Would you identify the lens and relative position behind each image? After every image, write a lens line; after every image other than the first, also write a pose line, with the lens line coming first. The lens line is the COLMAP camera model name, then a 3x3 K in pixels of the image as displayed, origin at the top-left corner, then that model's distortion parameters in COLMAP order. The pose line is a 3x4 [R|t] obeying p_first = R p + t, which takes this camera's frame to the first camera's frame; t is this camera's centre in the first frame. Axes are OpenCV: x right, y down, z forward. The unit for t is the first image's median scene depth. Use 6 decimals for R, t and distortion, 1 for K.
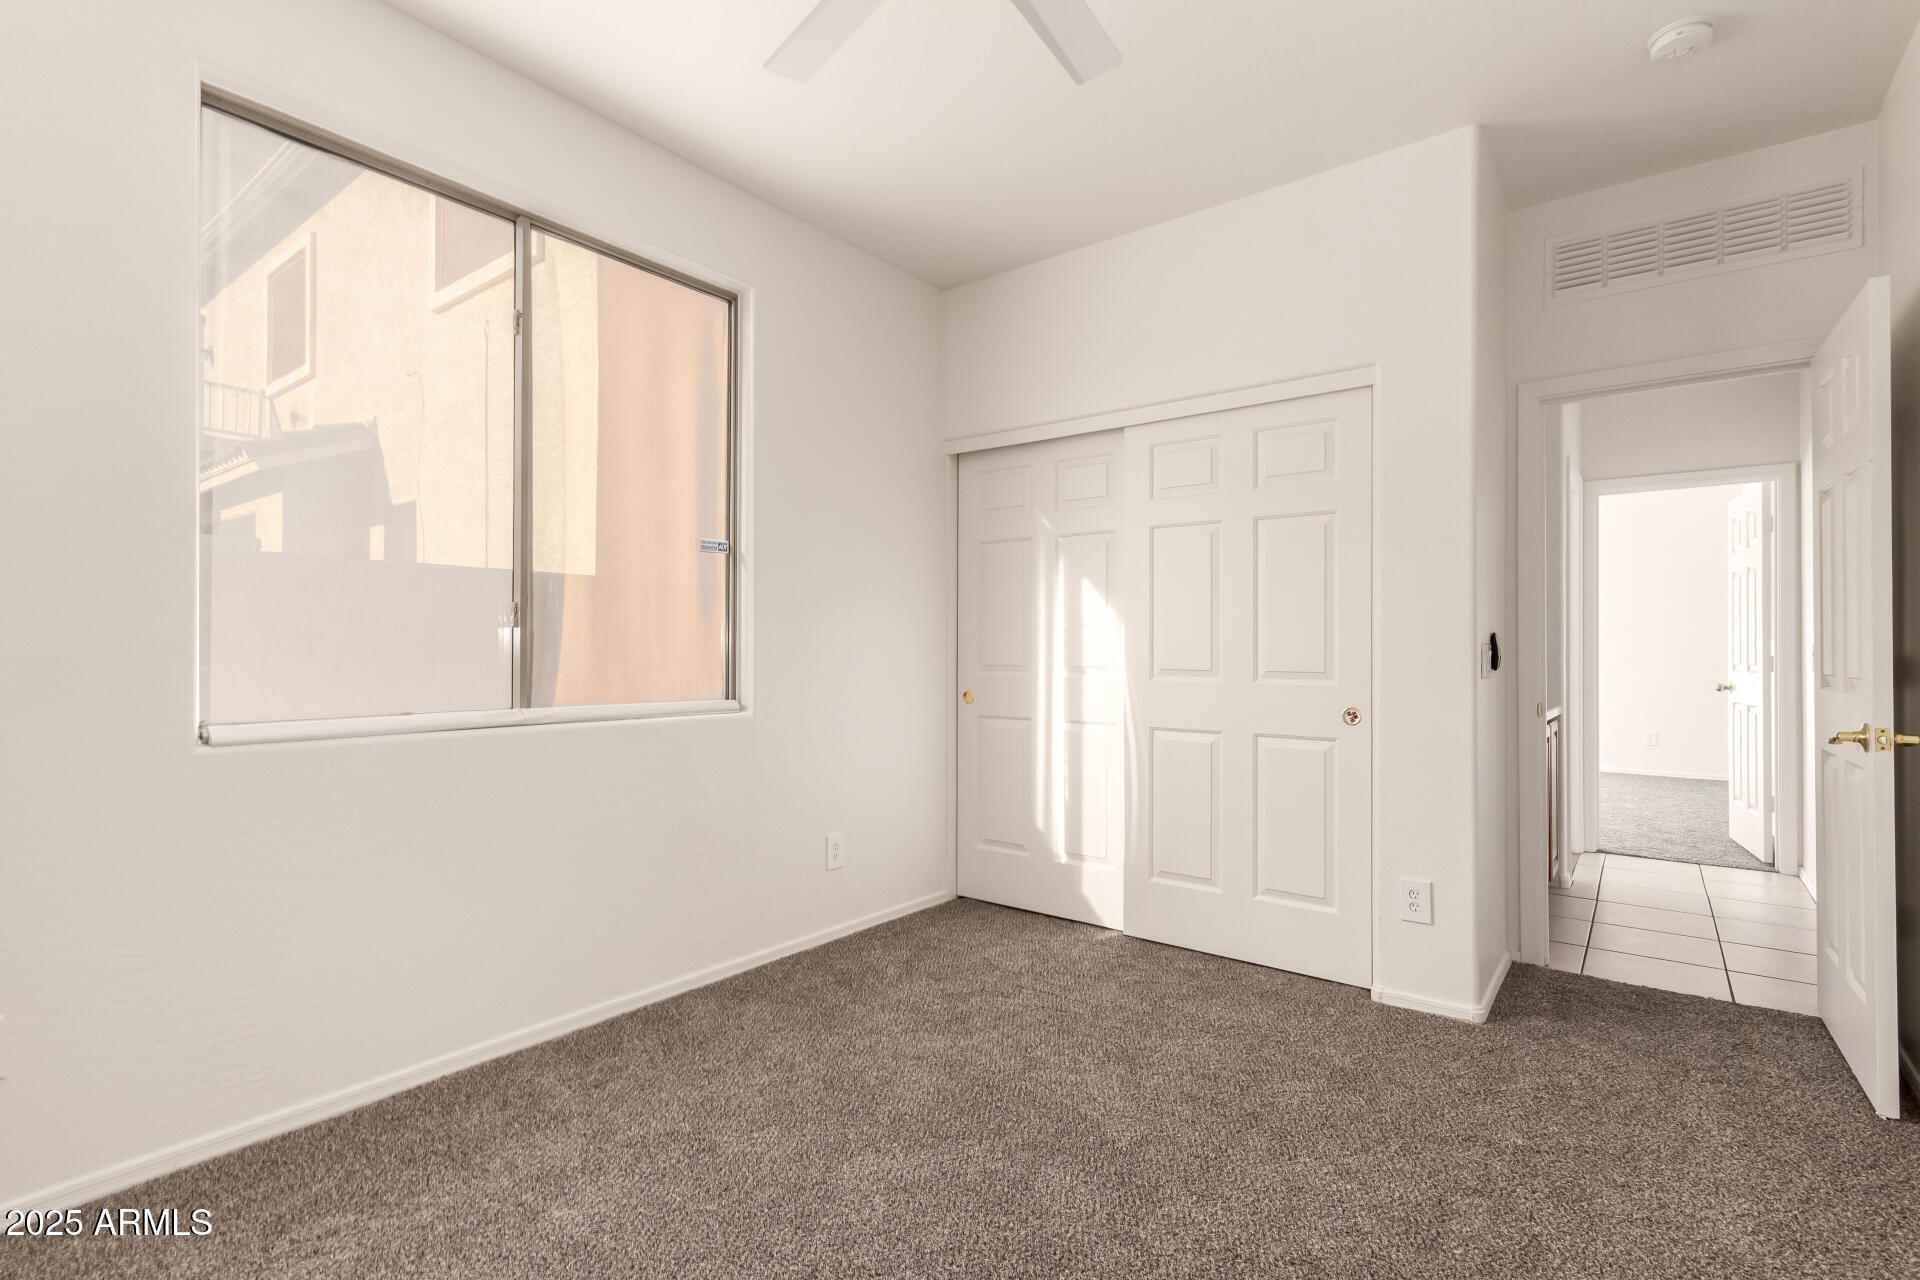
lens RADIAL K [[892.0, 0, 960.0], [0, 892.0, 640.0], [0, 0, 1]] dist [0.003091, 0.001991]
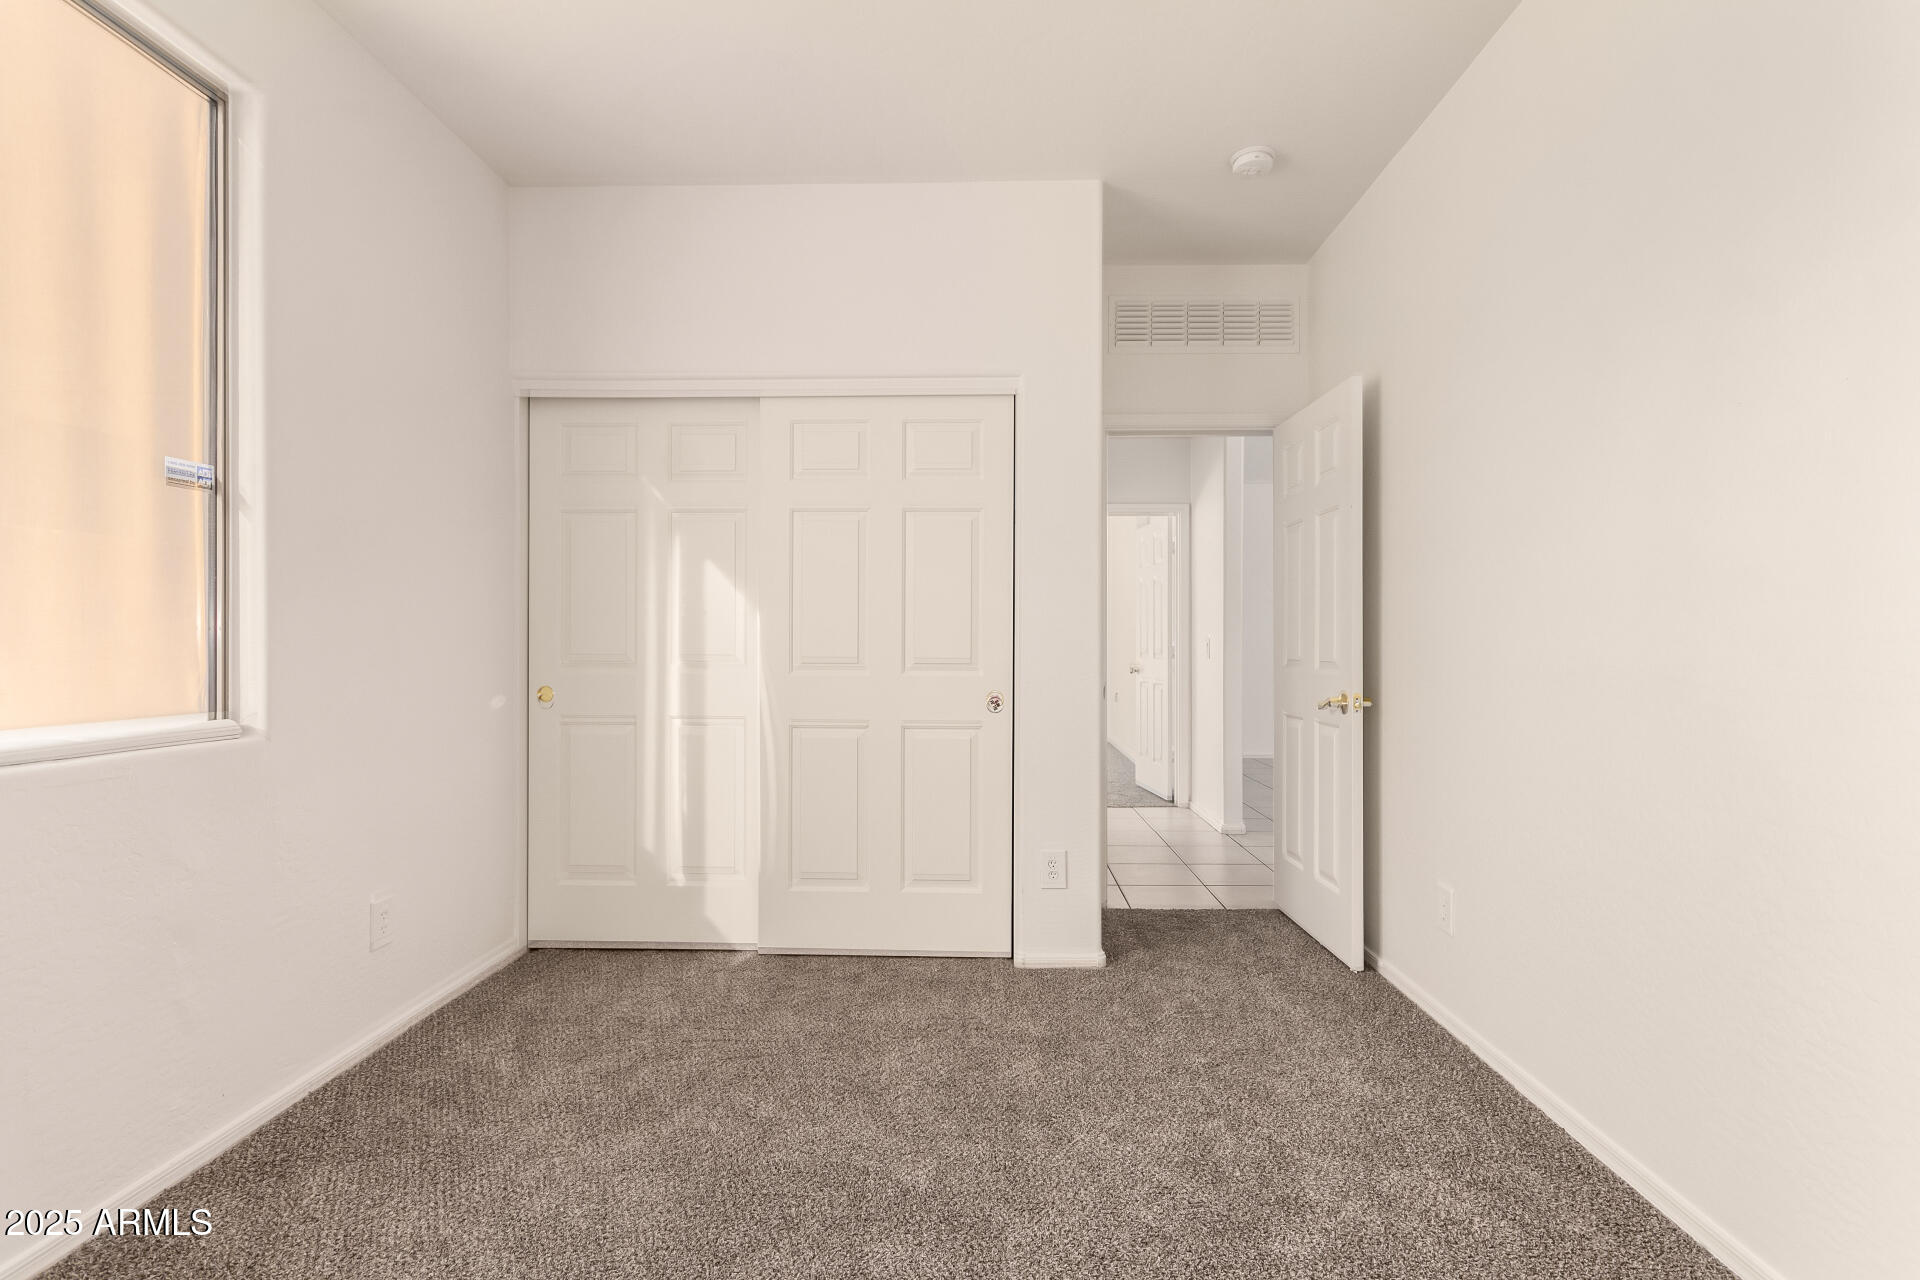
lens RADIAL K [[892.0, 0, 960.0], [0, 892.0, 640.0], [0, 0, 1]] dist [0.003091, 0.001991]
pose [[0.807539, 0.000714, 0.589813, -0.211760], [-0.006040, 0.999957, 0.007059, 0.001945], [-0.589783, -0.009263, 0.807509, 0.162999]]
